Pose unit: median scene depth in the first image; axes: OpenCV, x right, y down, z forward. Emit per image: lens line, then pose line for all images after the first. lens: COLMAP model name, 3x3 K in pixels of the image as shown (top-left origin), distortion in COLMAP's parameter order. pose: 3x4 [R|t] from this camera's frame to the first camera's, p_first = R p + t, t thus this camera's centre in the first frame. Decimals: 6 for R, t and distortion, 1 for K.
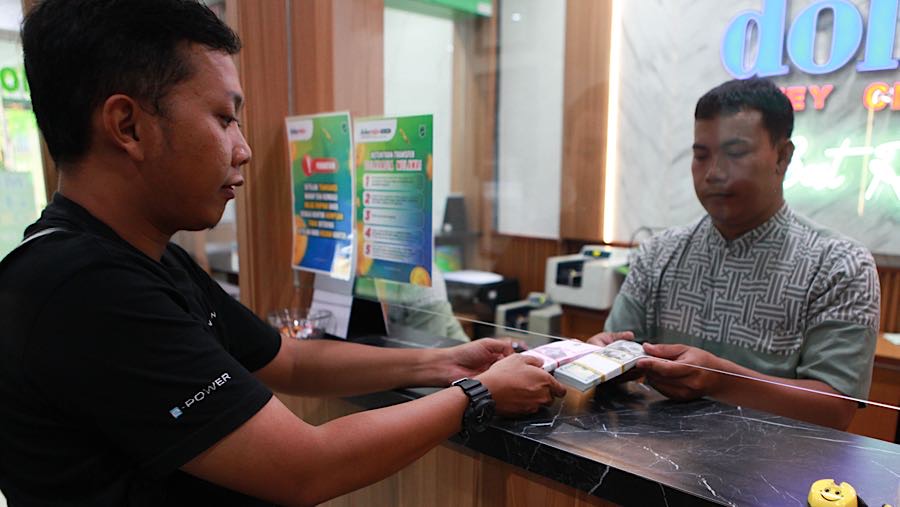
lens RADIAL K [[662.4, 0, 450.2], [0, 662.4, 253.0], [0, 0, 1]] dist [0.004034, 0.000647]
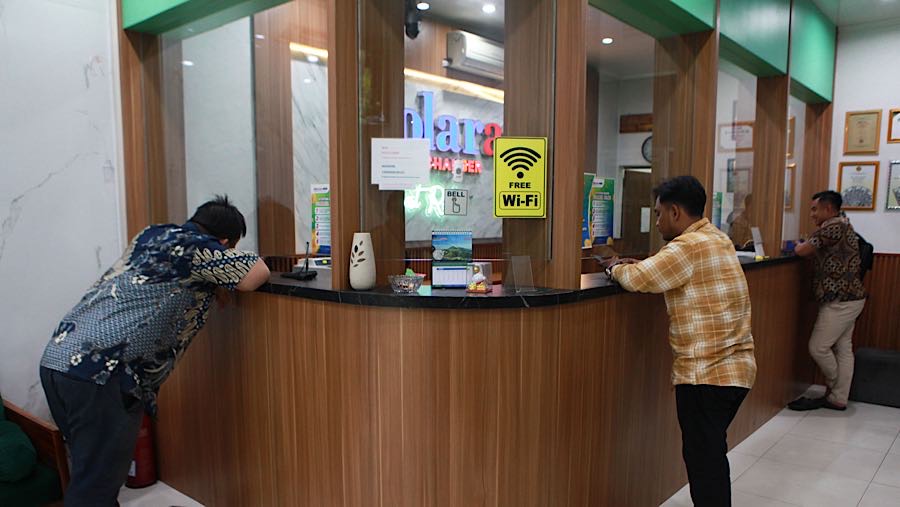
lens RADIAL K [[662.4, 0, 450.1], [0, 662.4, 253.8], [0, 0, 1]] dist [0.004034, 0.000647]
pose [[-0.039753, -0.074583, 0.996422, -2.468849], [0.102613, 0.991633, 0.078318, -0.169901], [-0.993927, 0.105360, -0.031767, 1.609918]]
